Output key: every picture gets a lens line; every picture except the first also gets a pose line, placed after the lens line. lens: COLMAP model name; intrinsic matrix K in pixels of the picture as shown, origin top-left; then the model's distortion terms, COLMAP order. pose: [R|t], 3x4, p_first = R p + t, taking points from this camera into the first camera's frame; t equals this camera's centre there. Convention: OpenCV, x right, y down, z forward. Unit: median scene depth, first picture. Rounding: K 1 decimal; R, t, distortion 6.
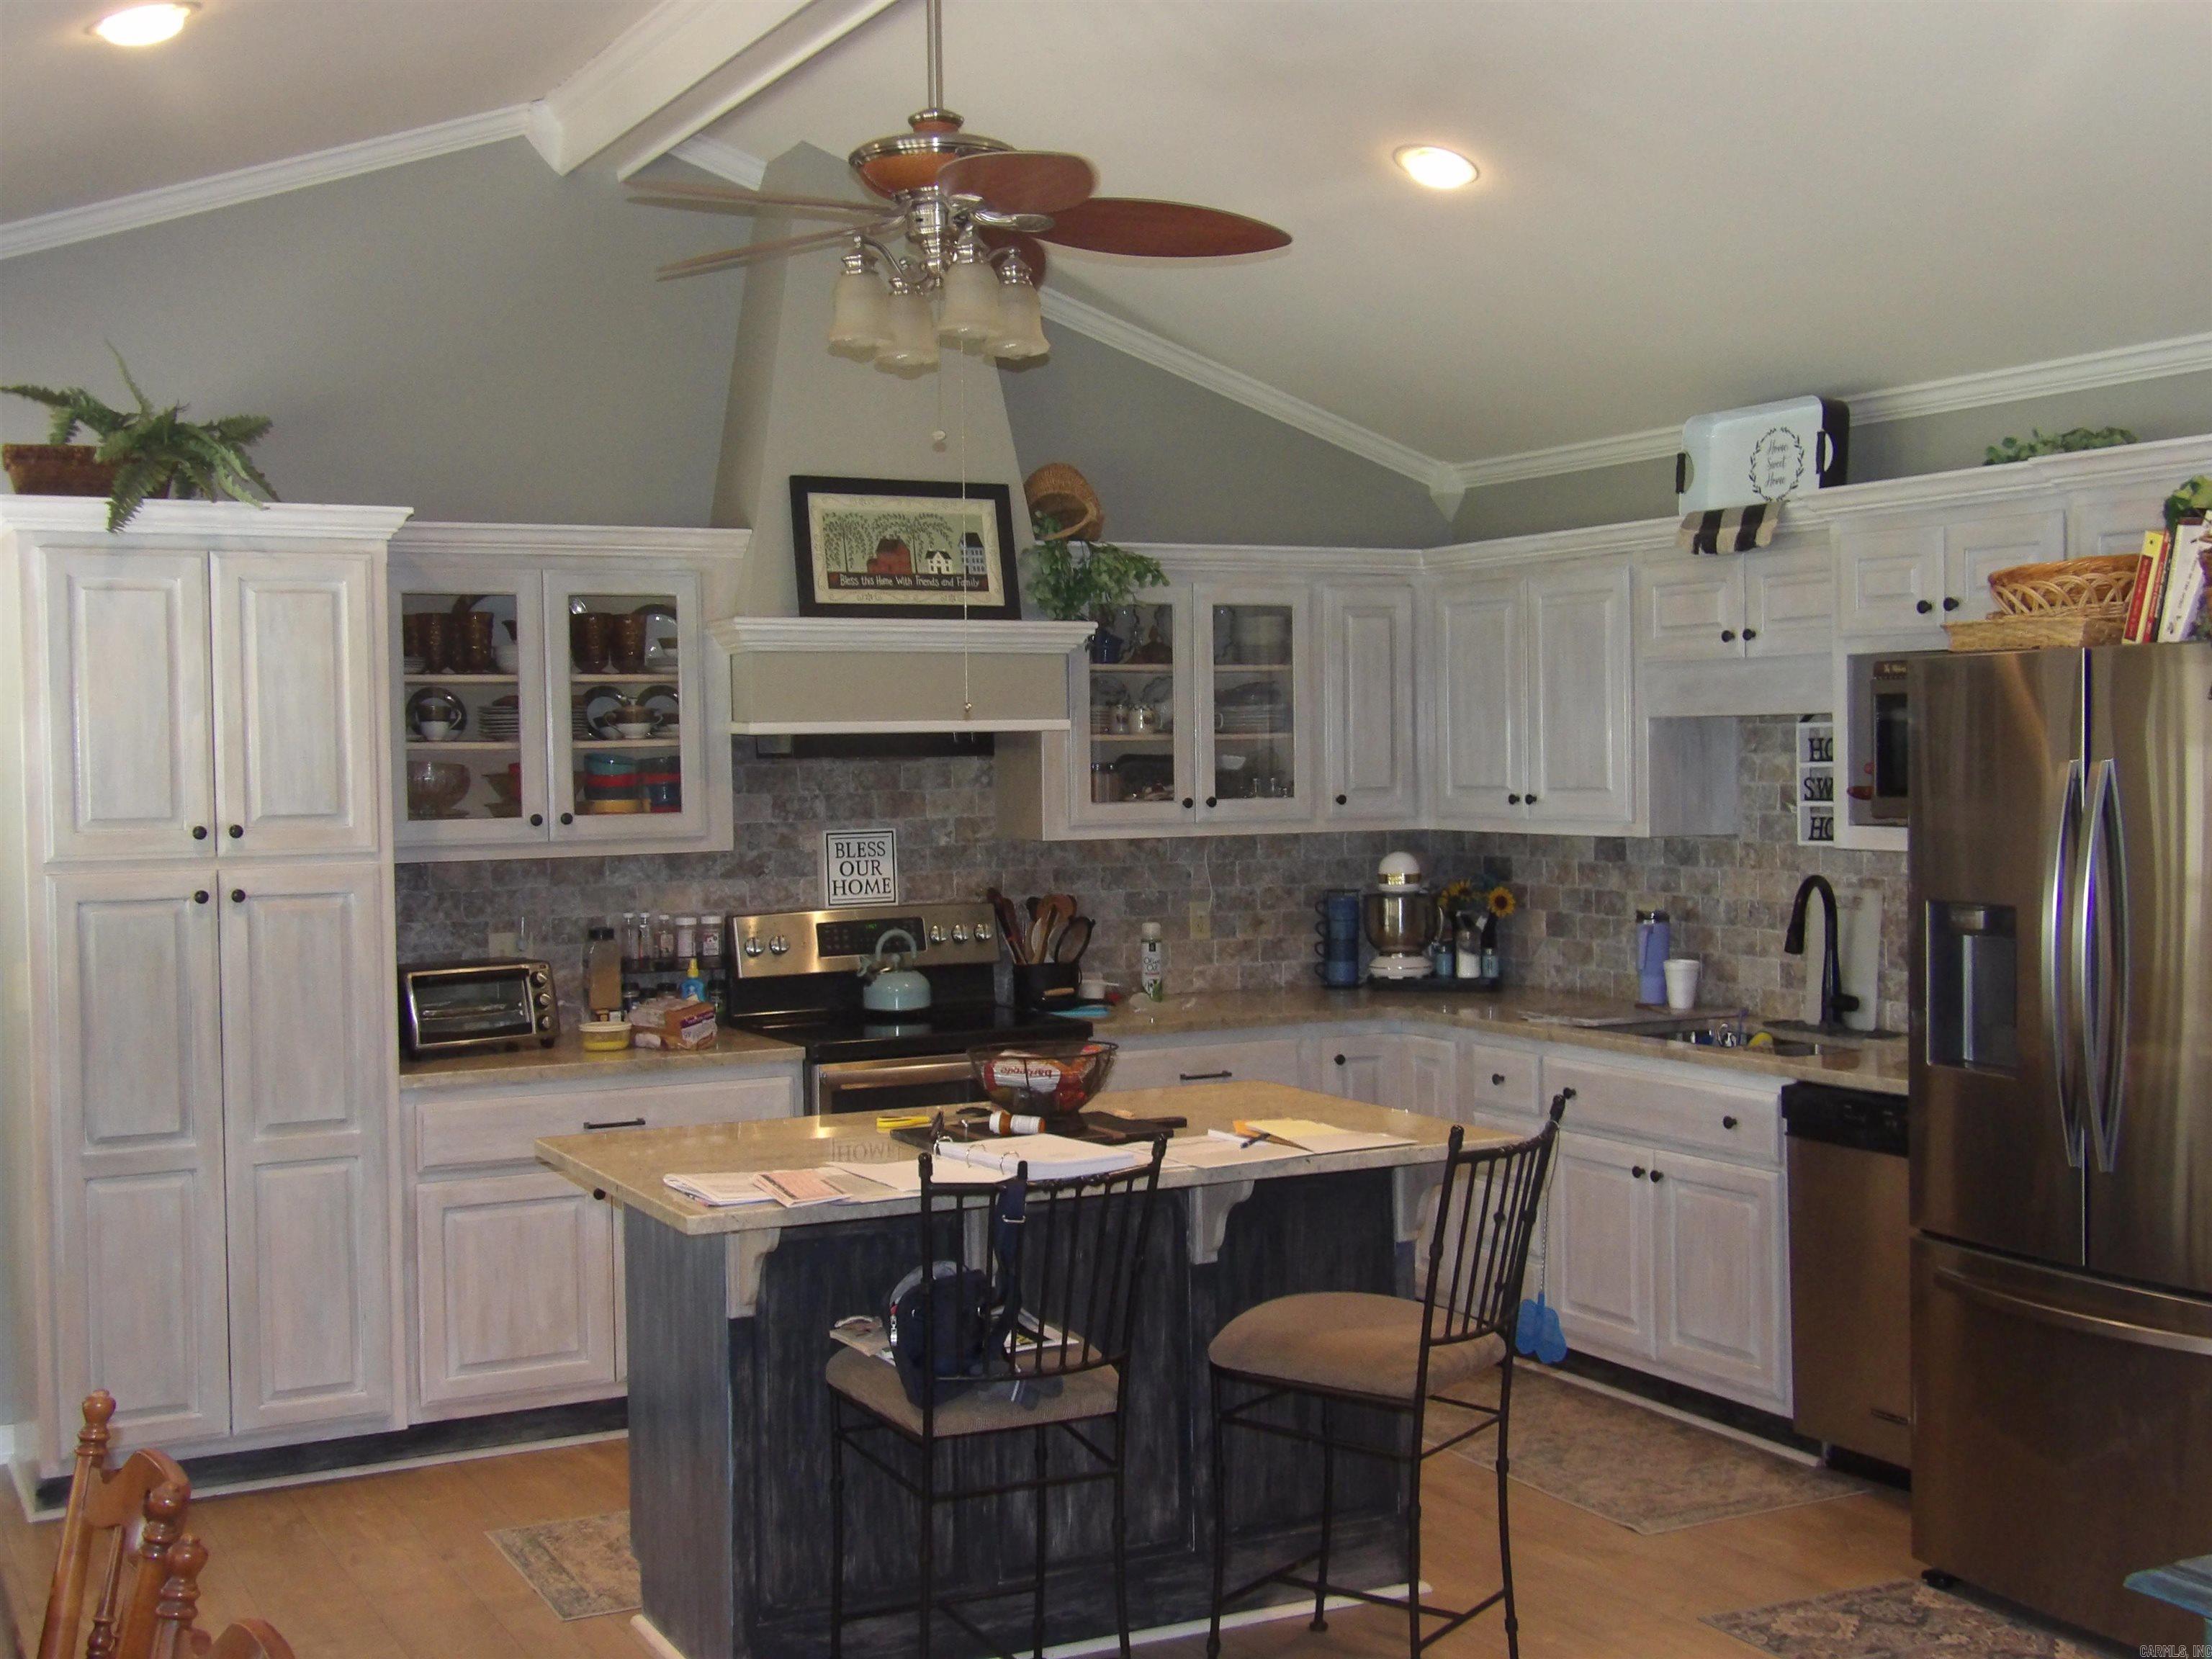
lens RADIAL K [[2575.3, 0, 1106.0], [0, 2575.3, 829.5], [0, 0, 1]] dist [0.022769, -0.009679]
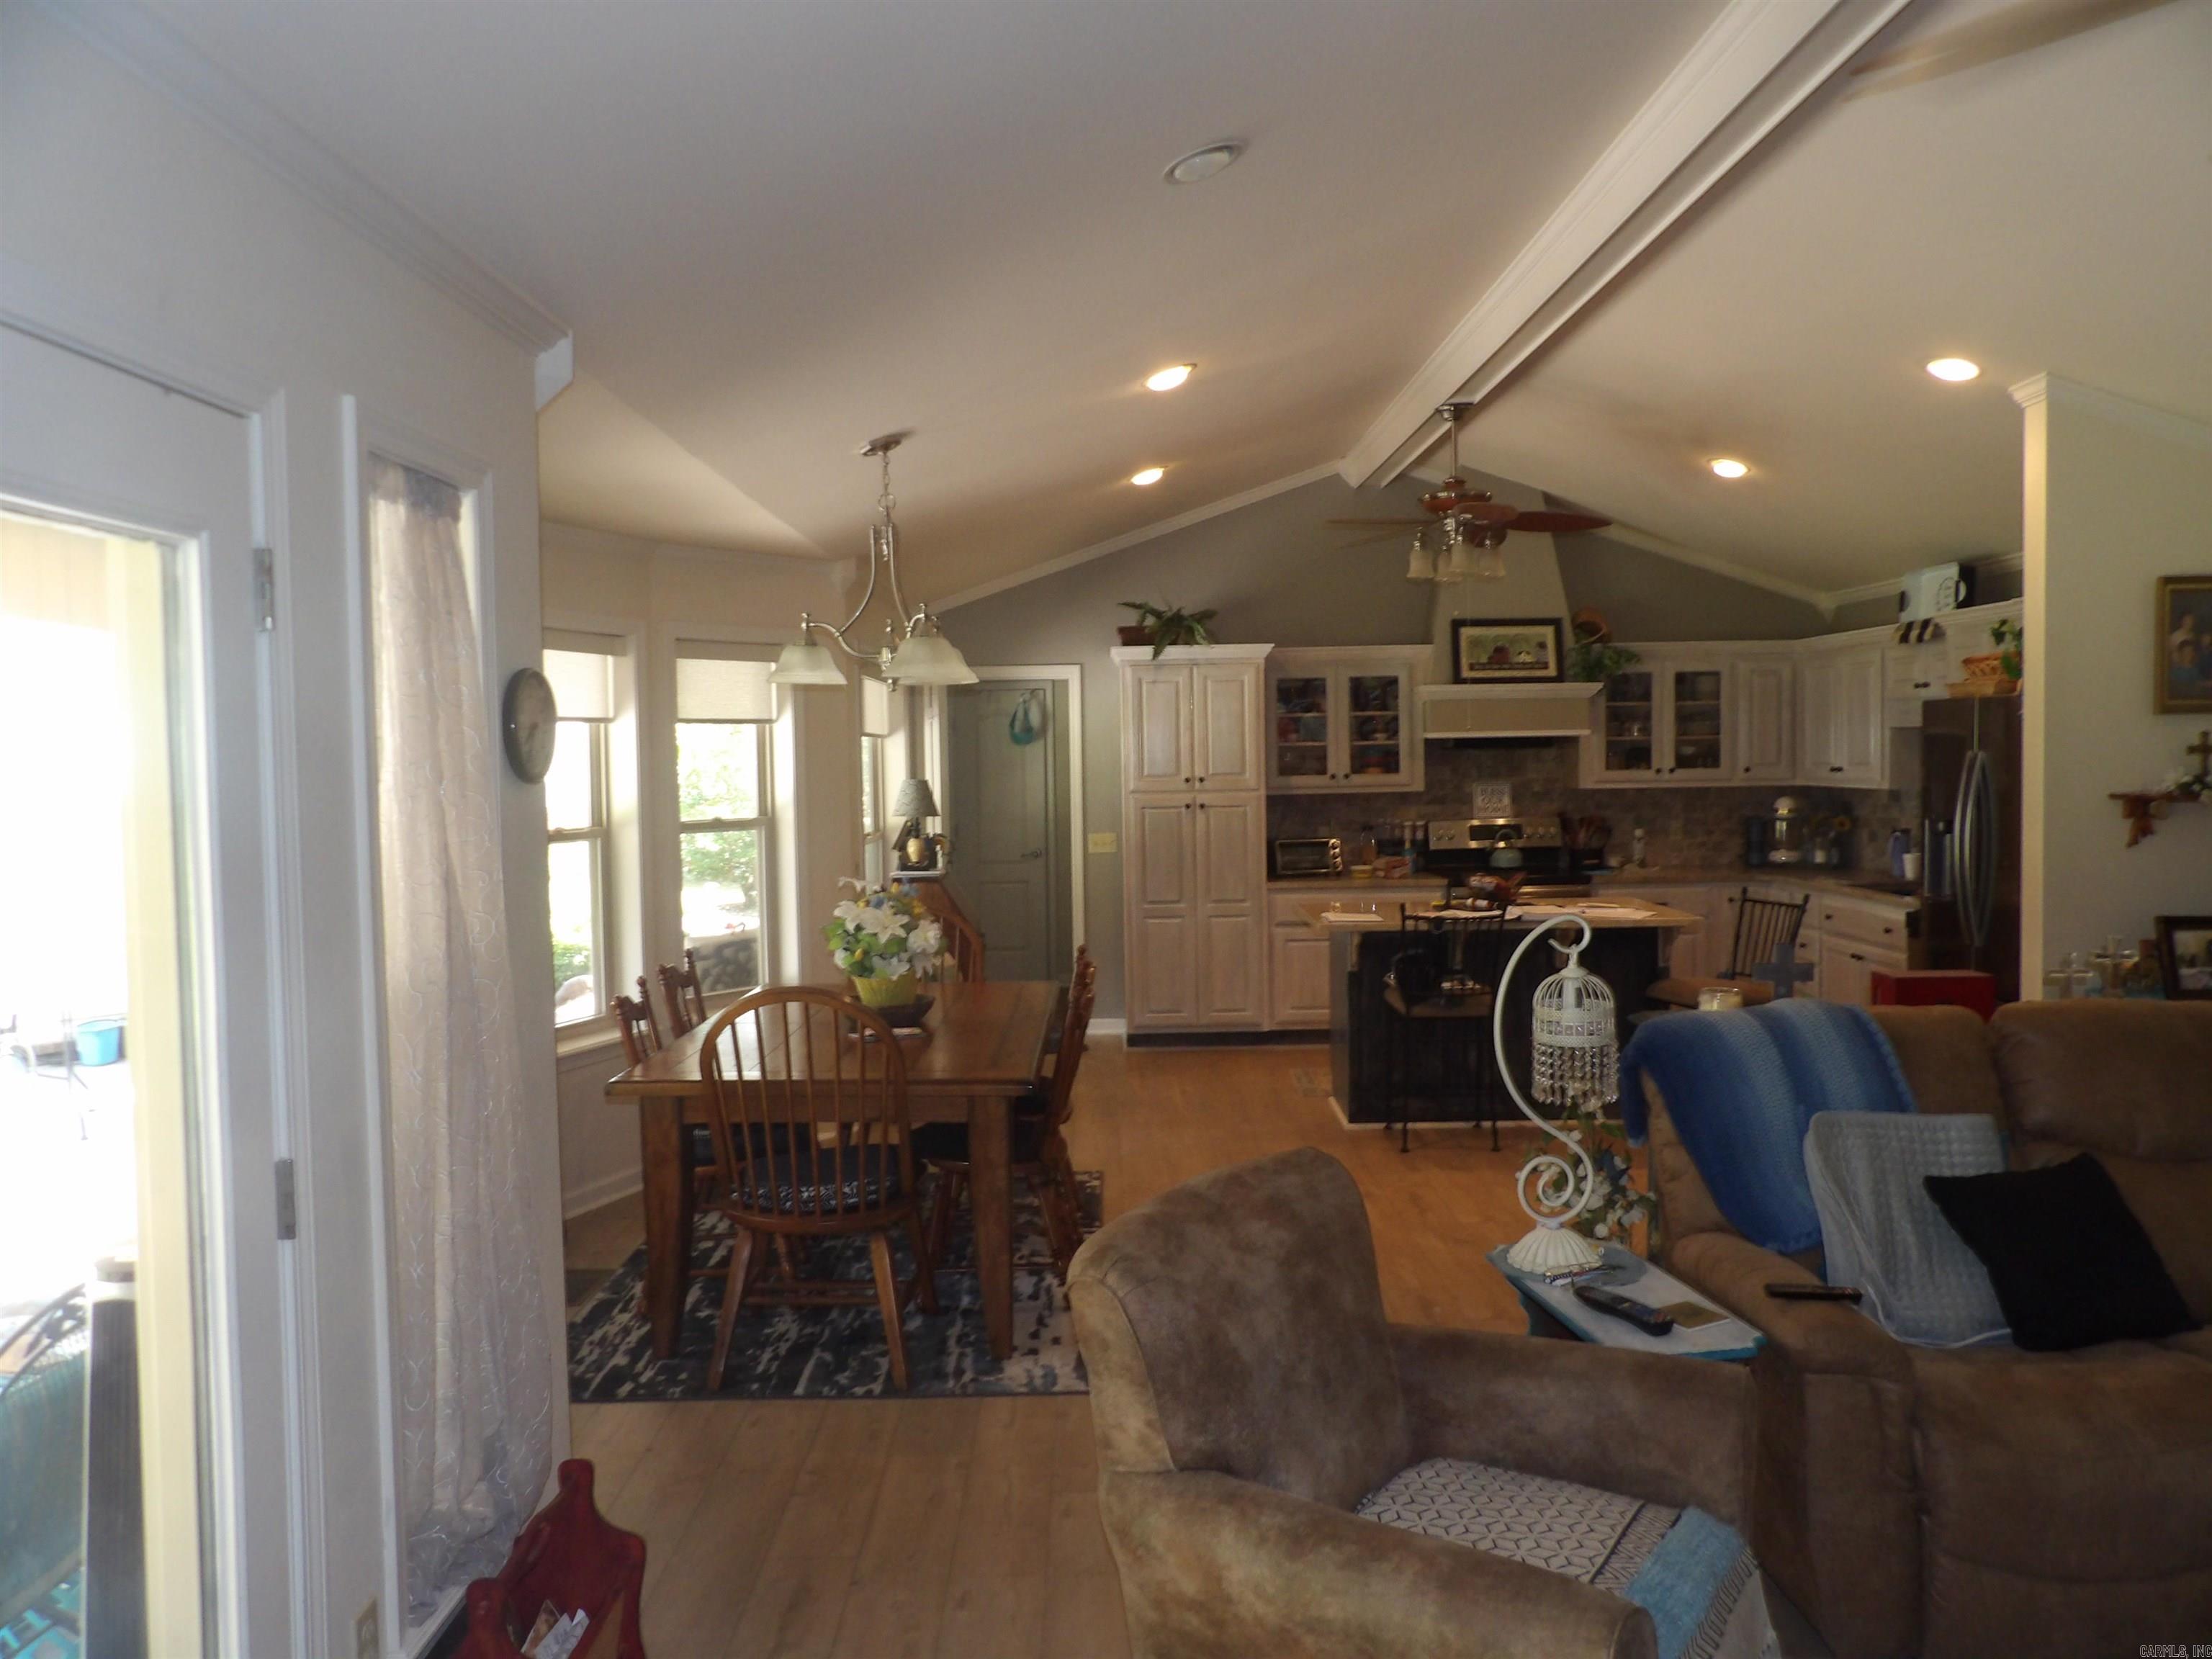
lens RADIAL K [[1571.0, 0, 1106.0], [0, 1571.0, 829.5], [0, 0, 1]] dist [-0.053012, 0.061357]
pose [[0.888459, 0.021104, -0.458471, 0.237778], [-0.009512, 0.999574, 0.027579, 0.006909], [0.458858, -0.020142, 0.888281, -0.327185]]
